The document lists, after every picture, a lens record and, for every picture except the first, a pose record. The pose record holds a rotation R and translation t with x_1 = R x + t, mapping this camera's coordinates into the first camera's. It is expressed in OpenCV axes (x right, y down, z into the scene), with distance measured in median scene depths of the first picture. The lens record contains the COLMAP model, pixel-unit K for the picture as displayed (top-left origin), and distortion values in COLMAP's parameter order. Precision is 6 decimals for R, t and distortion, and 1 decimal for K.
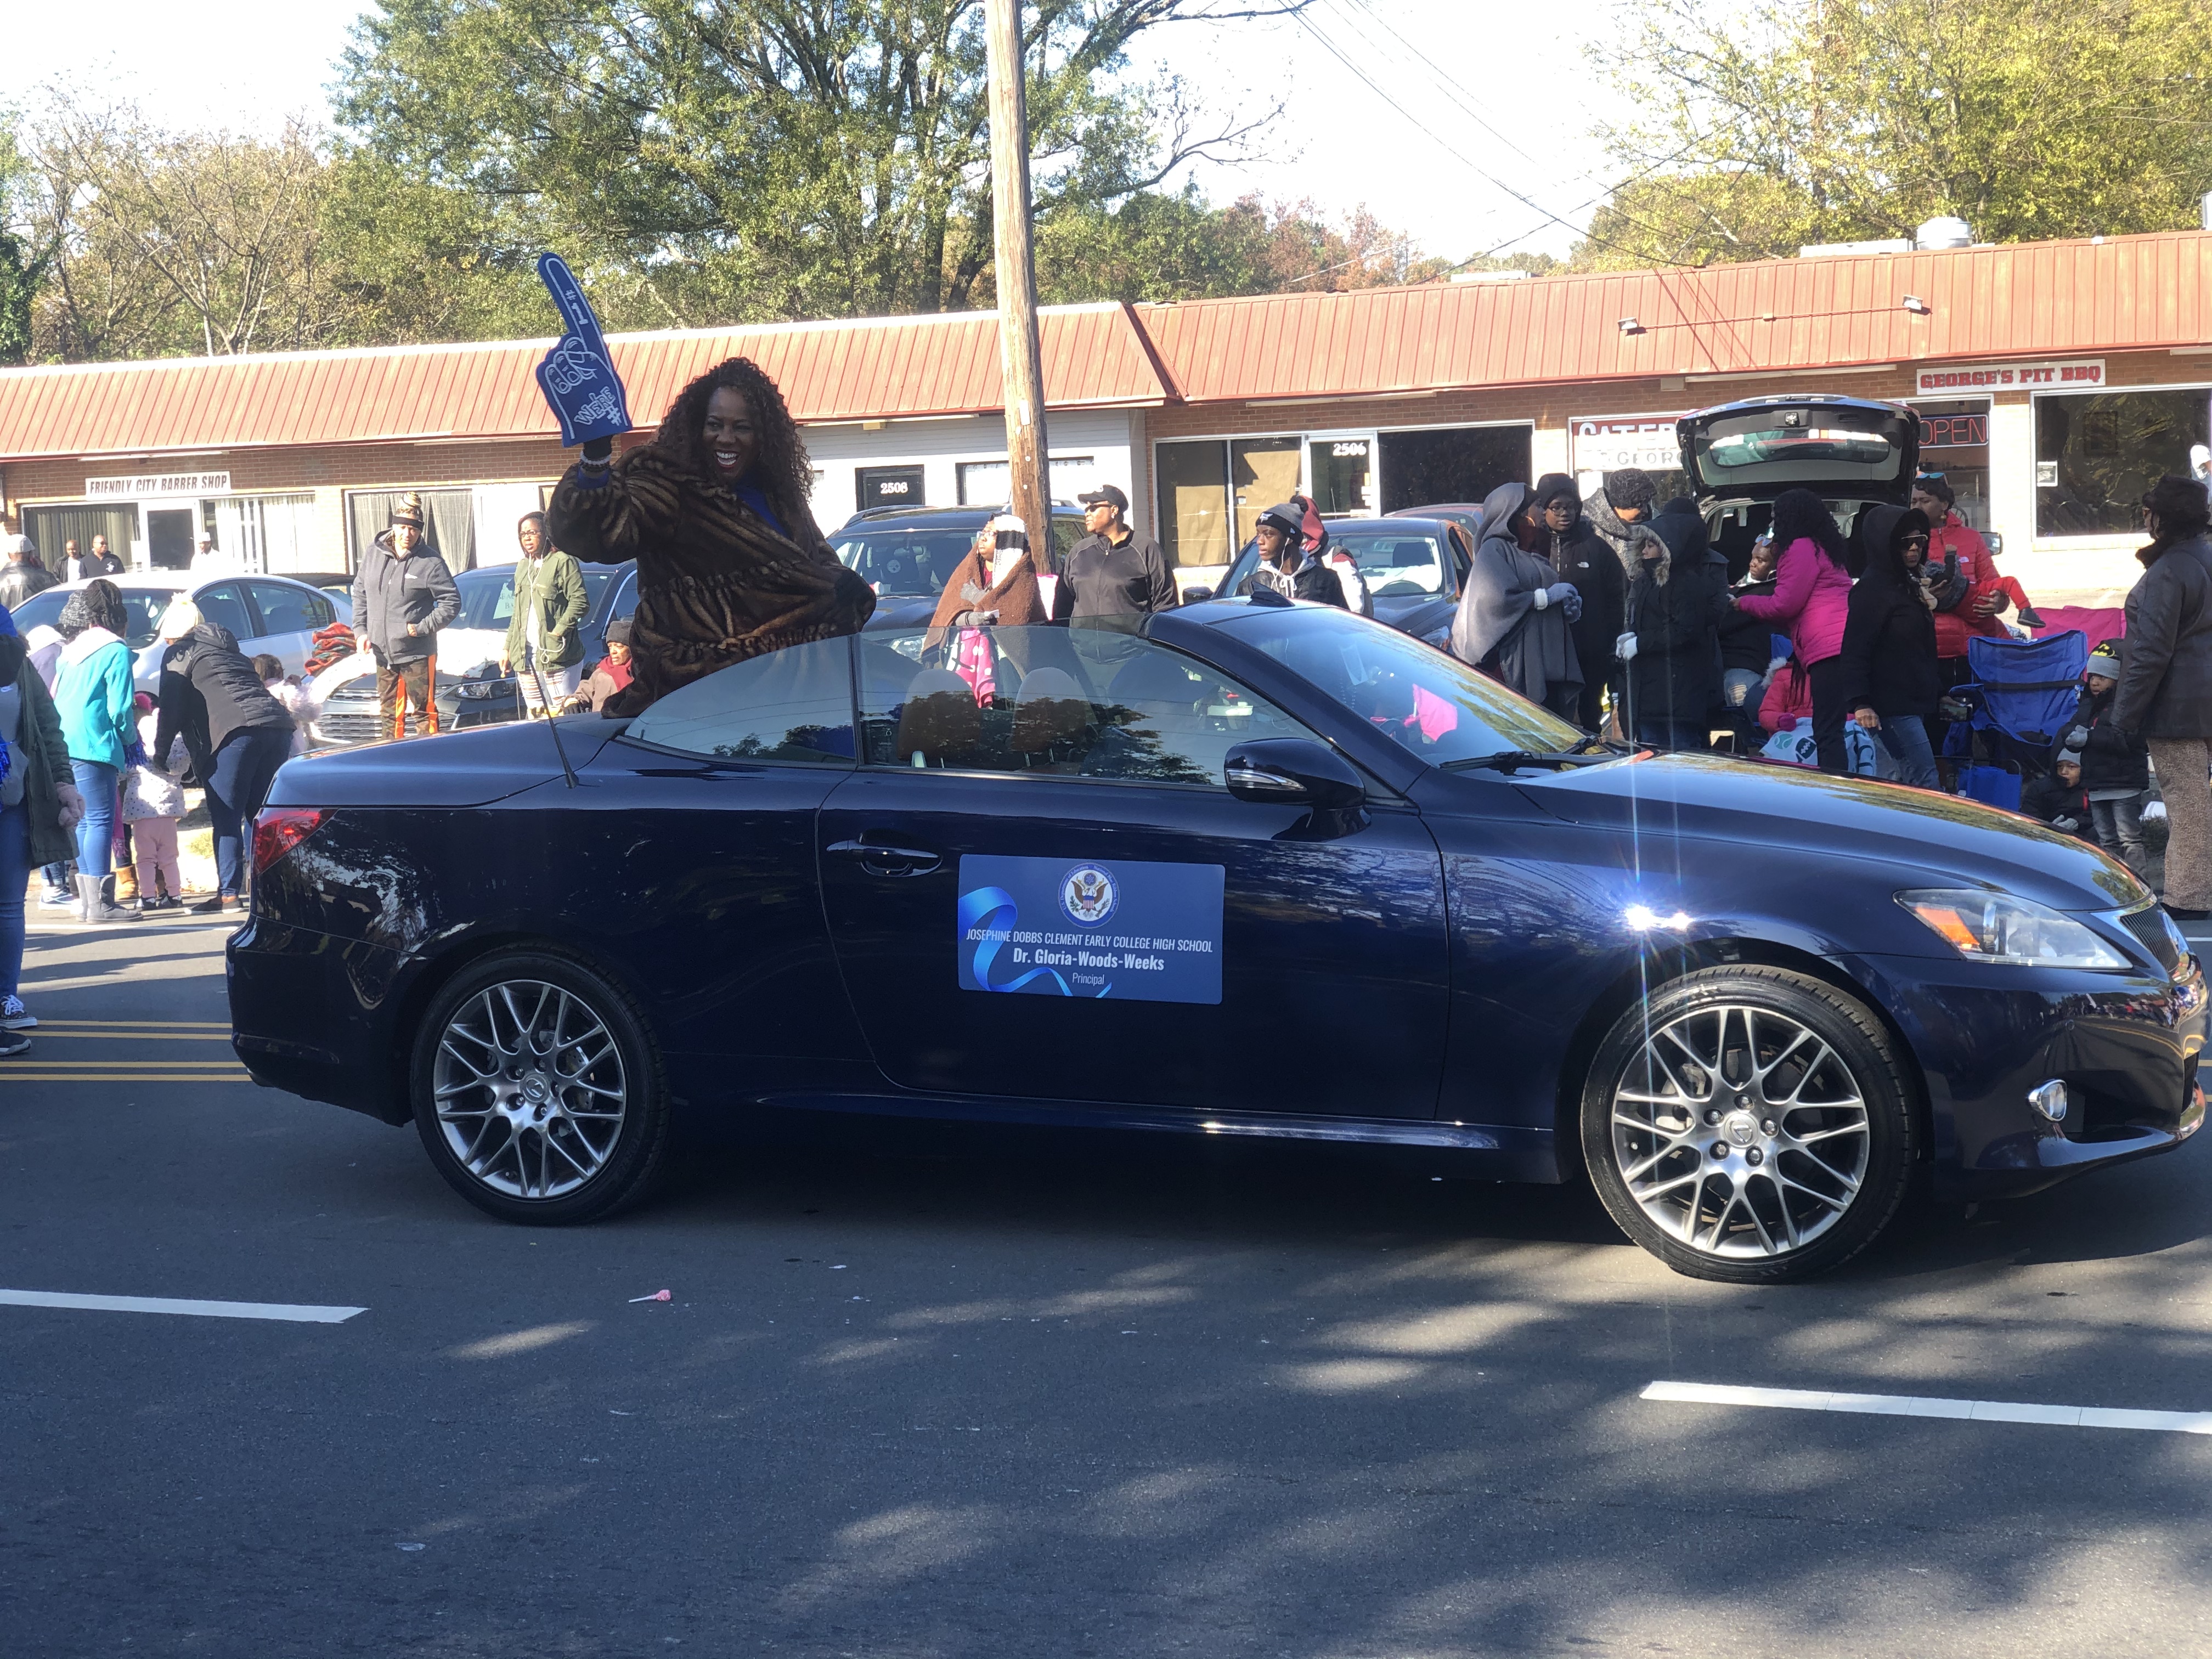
lens RADIAL K [[3283.6, 0, 1099.2], [0, 3283.6, 784.4], [0, 0, 1]] dist [0.204551, -0.800566]
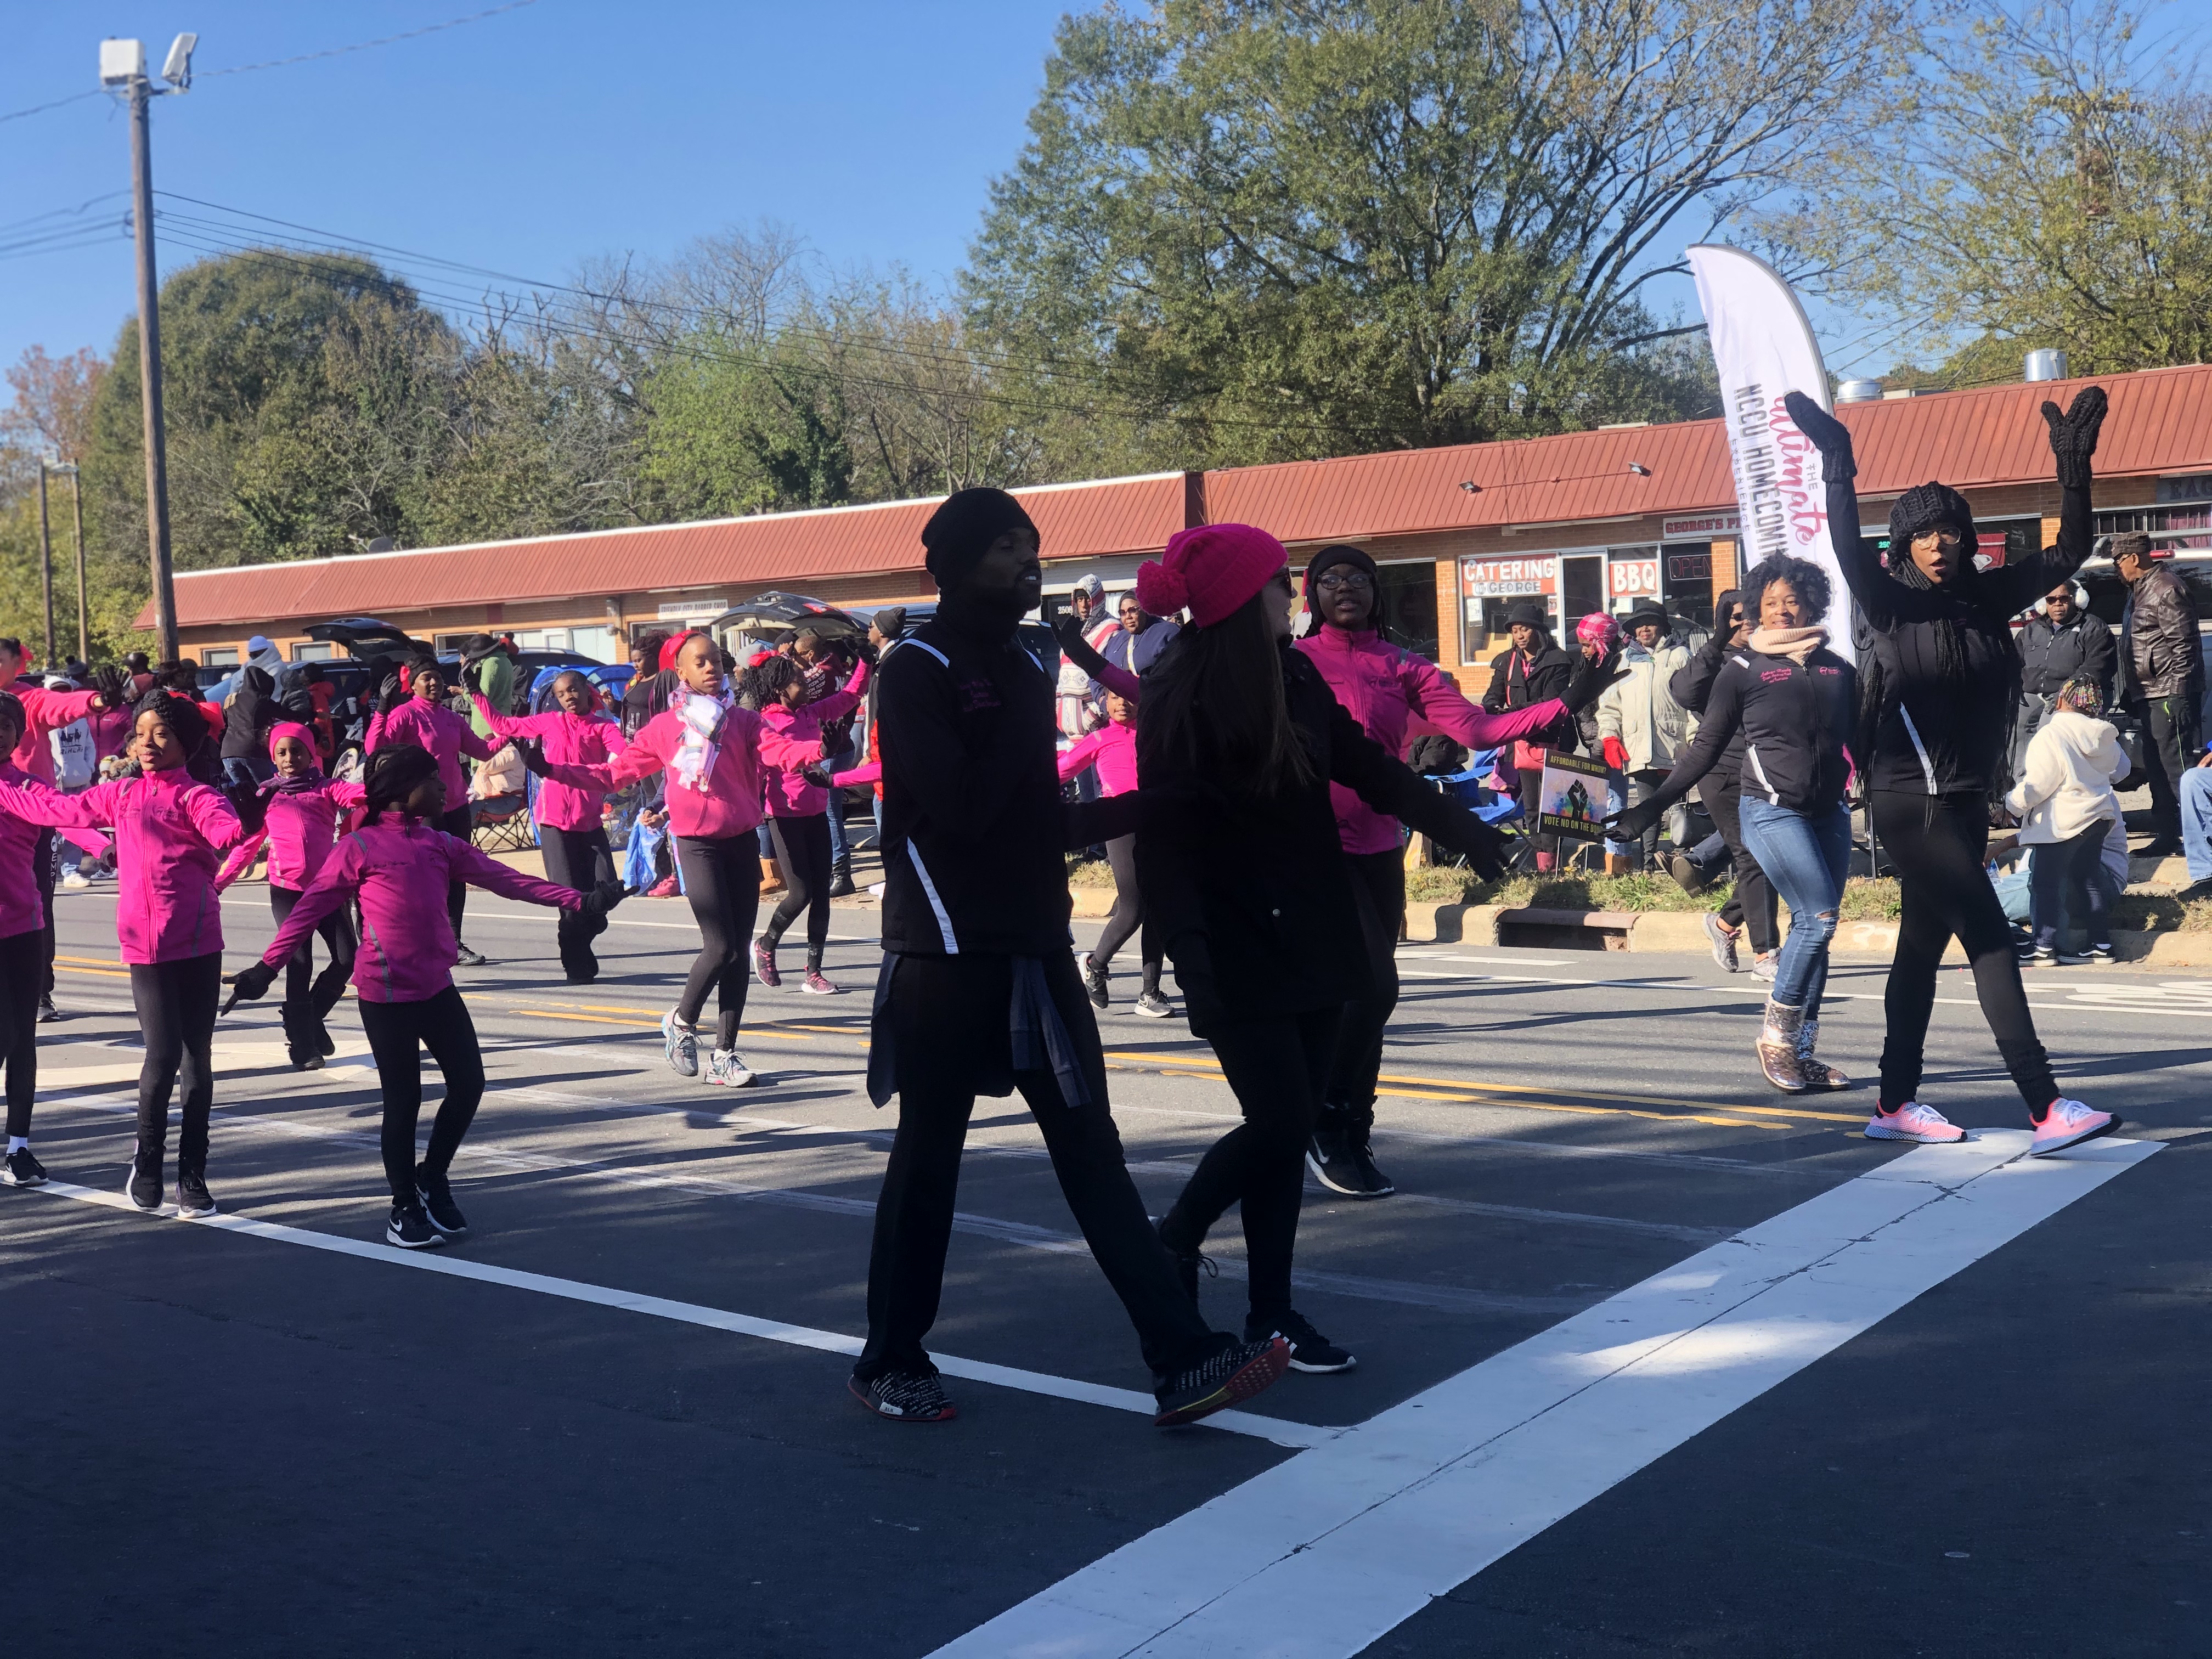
lens RADIAL K [[3288.2, 0, 1102.7], [0, 3288.2, 802.8], [0, 0, 1]] dist [0.196458, -0.675516]
pose [[0.884972, 0.019132, -0.465251, 0.545272], [-0.022497, 0.999746, -0.001681, -0.008015], [0.465101, 0.011954, 0.885177, -0.180316]]
